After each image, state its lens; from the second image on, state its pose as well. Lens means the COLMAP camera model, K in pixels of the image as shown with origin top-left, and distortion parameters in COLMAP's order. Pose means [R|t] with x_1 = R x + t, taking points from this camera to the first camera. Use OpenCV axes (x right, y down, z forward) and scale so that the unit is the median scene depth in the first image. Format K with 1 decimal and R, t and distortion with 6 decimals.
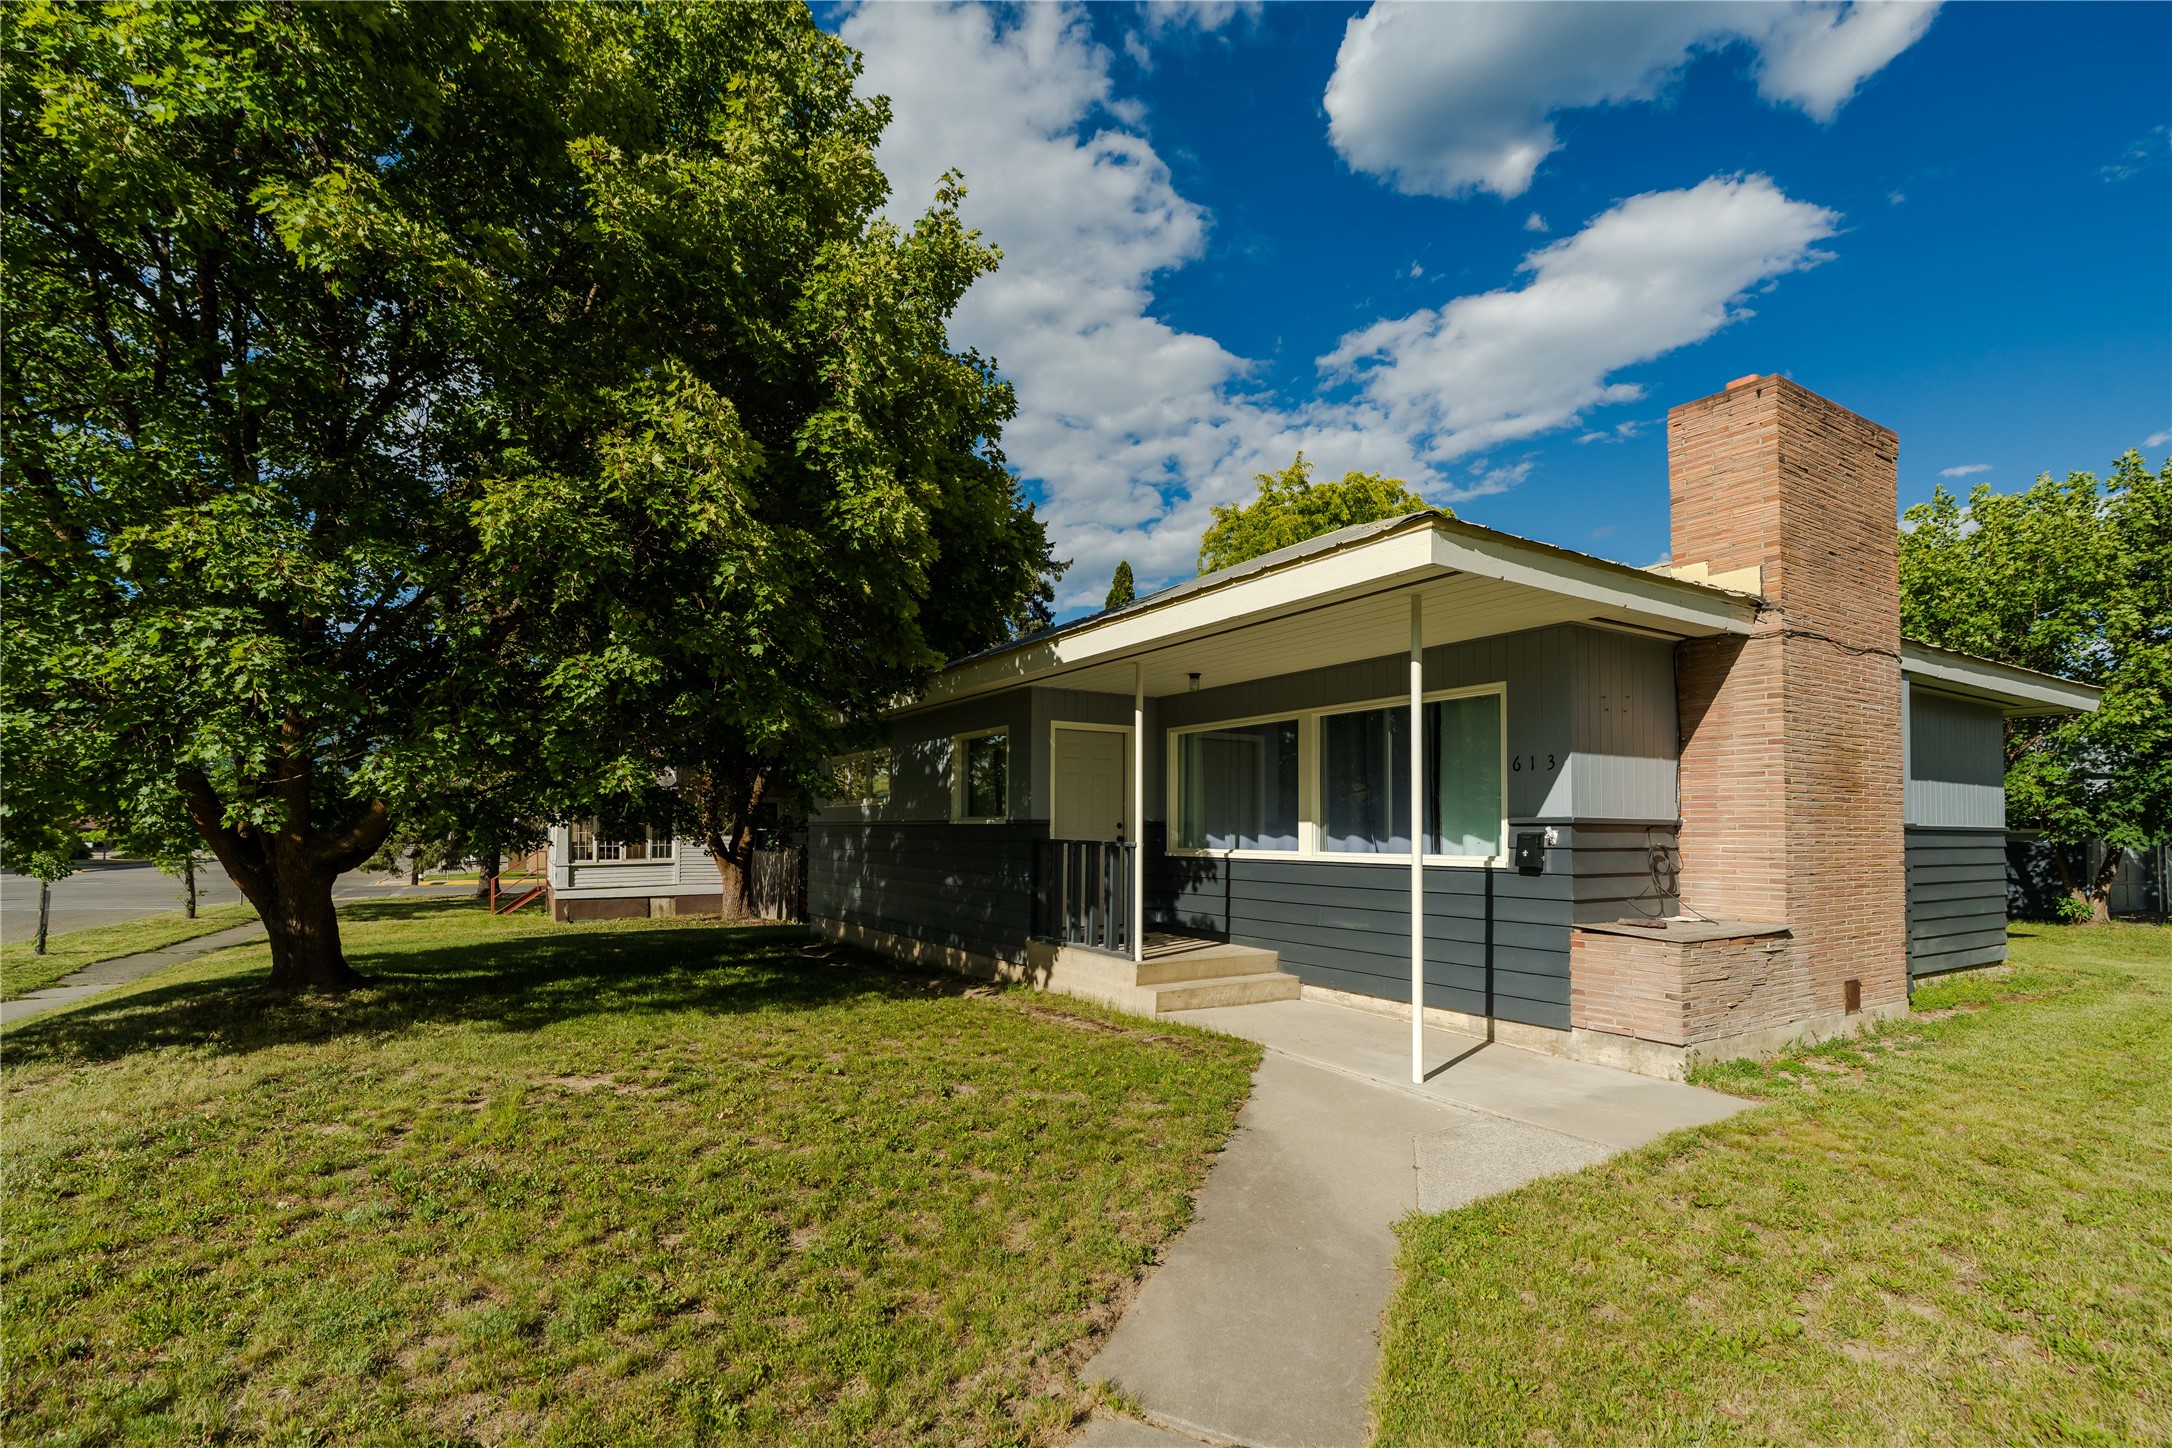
lens RADIAL K [[1022.2, 0, 1087.3], [0, 1022.2, 805.5], [0, 0, 1]] dist [-0.002240, -0.000617]
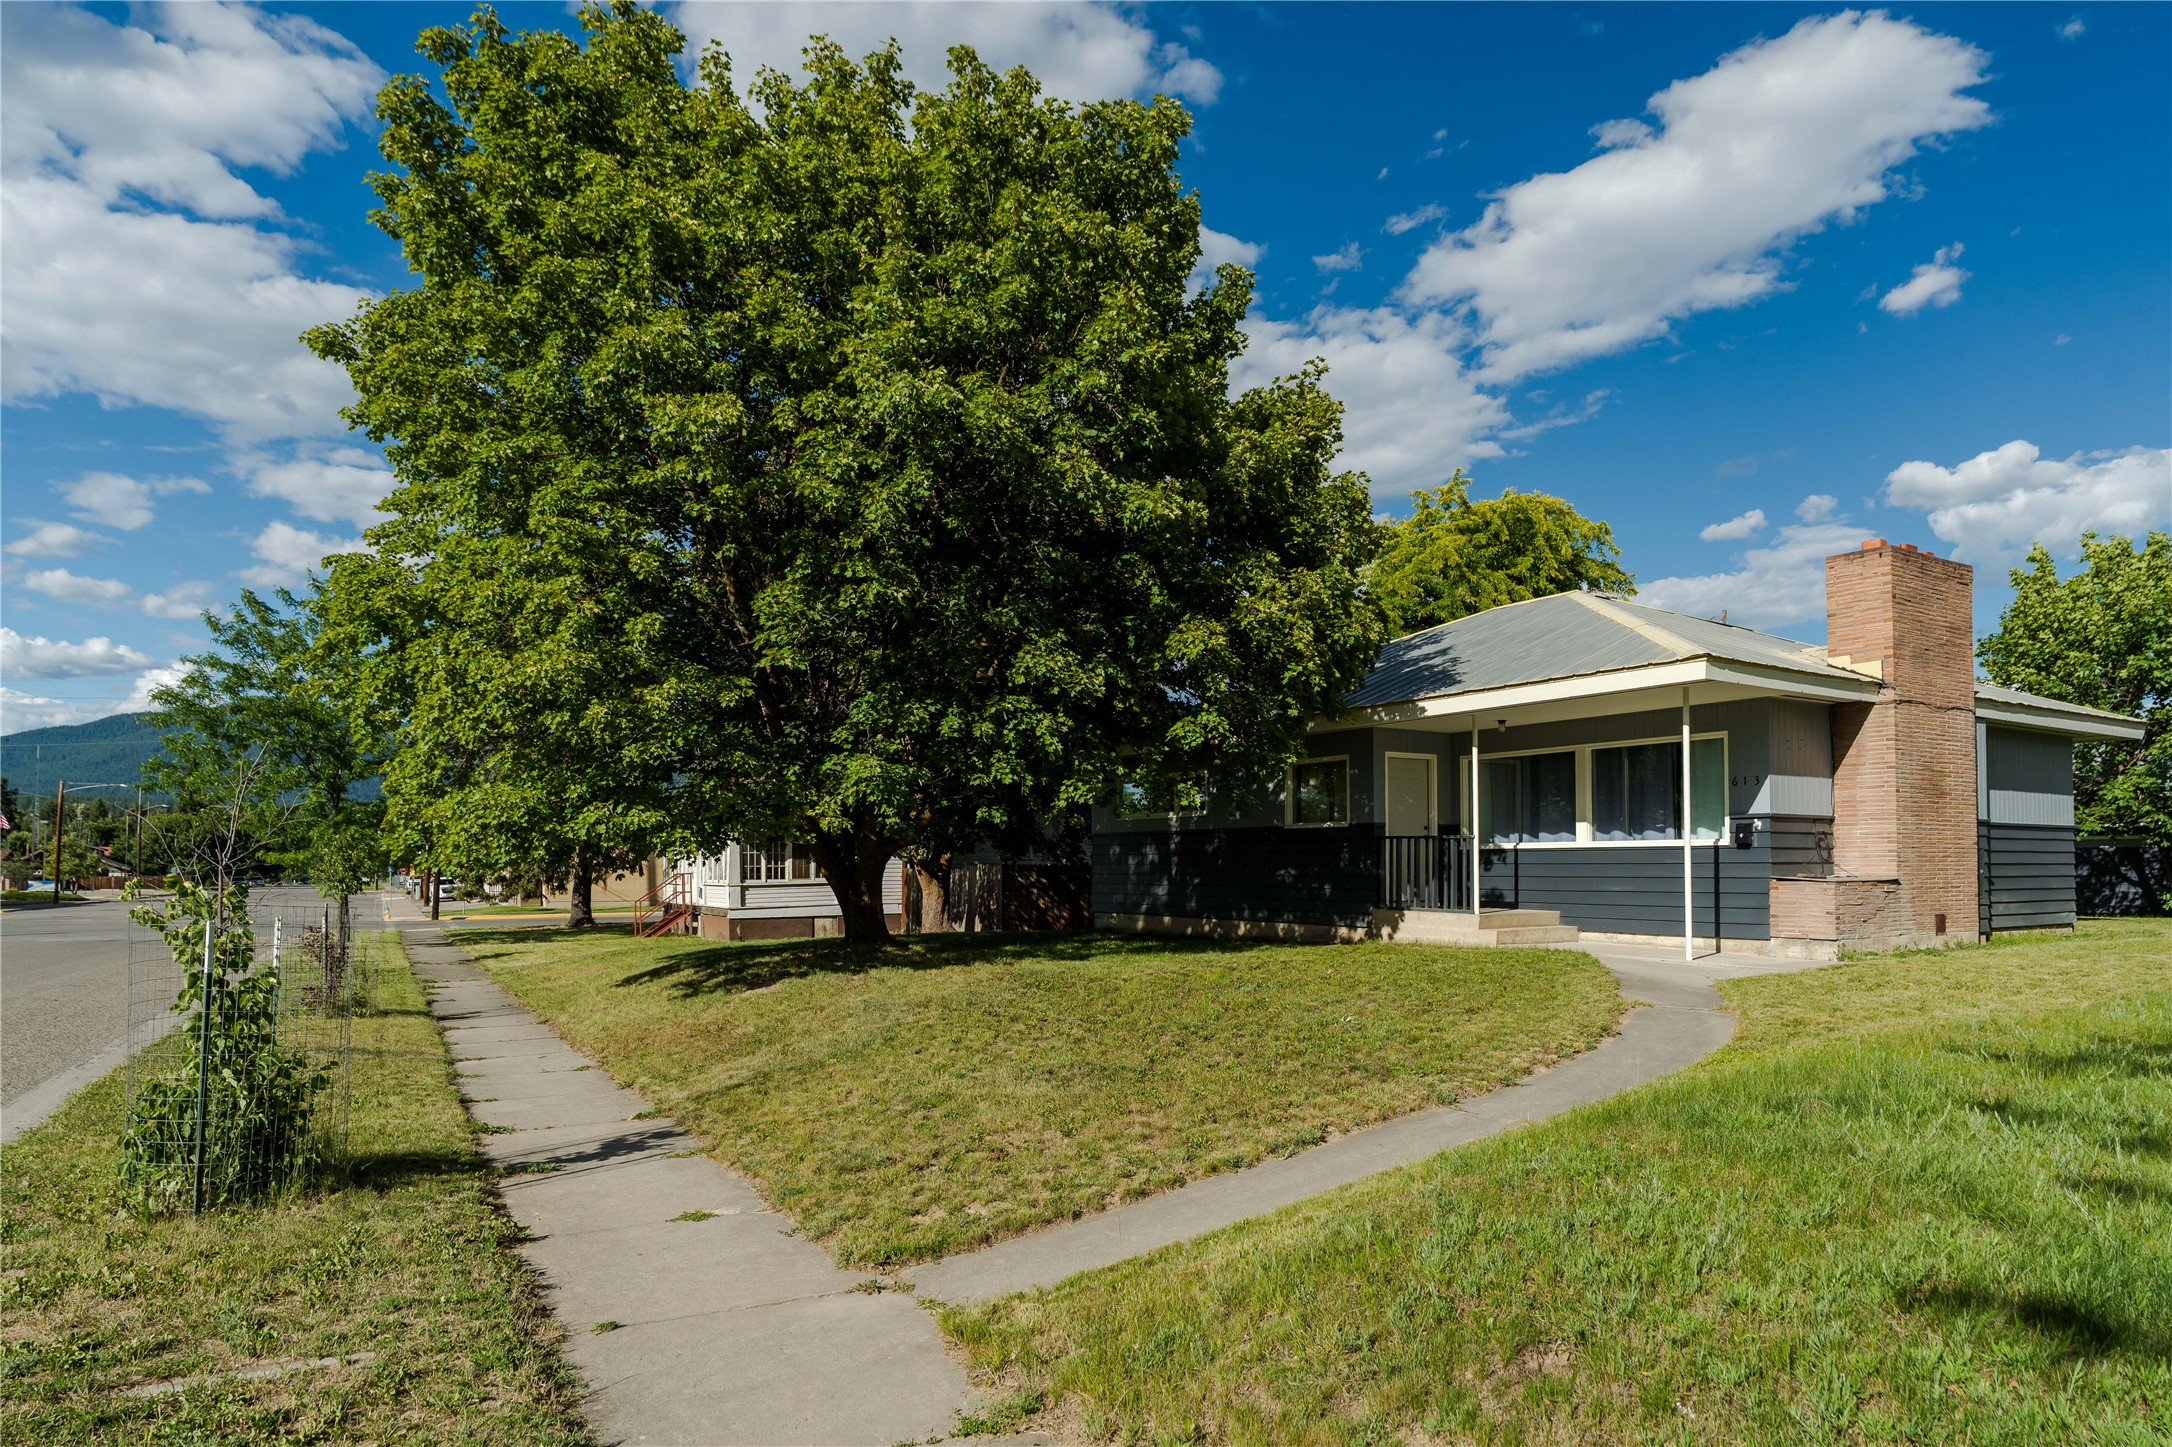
lens RADIAL K [[1286.3, 0, 1116.9], [0, 1286.3, 837.5], [0, 0, 1]] dist [0.000687, 0.000652]
pose [[0.999811, -0.006803, 0.018210, -0.555760], [0.006729, 0.999969, 0.004158, 0.030891], [-0.018238, -0.004034, 0.999826, -0.954222]]
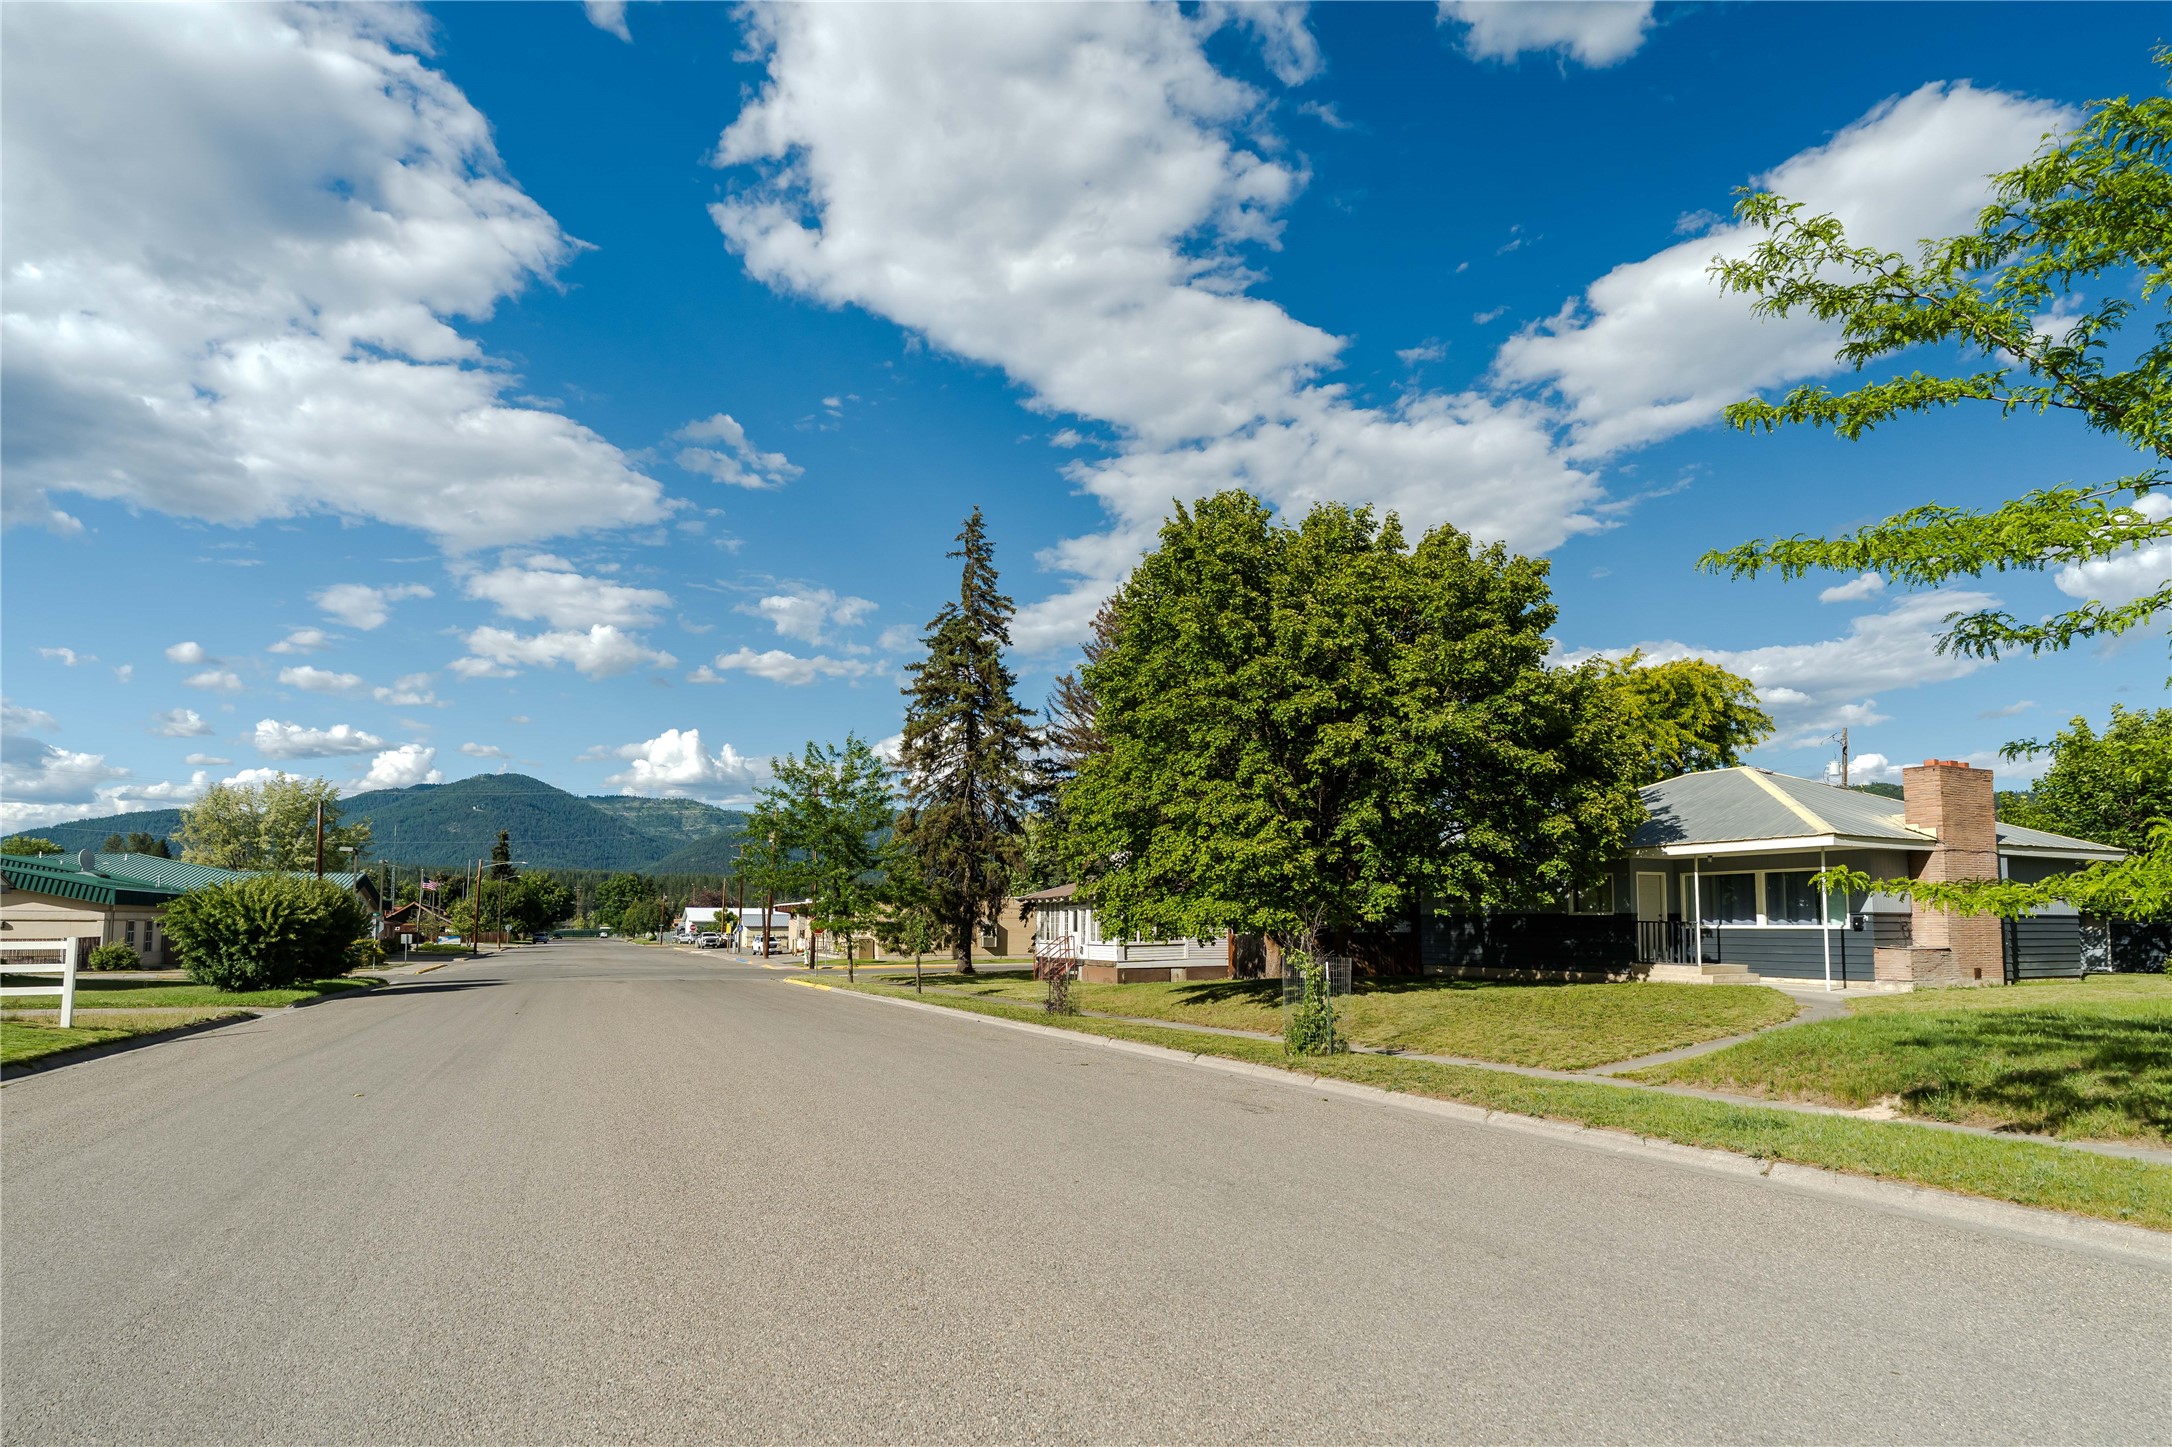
lens RADIAL K [[1189.3, 0, 1088.7], [0, 1189.3, 840.9], [0, 0, 1]] dist [-0.006078, -0.000702]
pose [[0.993761, -0.011133, -0.110970, -1.294067], [0.006095, 0.998940, -0.045636, -0.047206], [0.111360, 0.044674, 0.992775, -2.474315]]
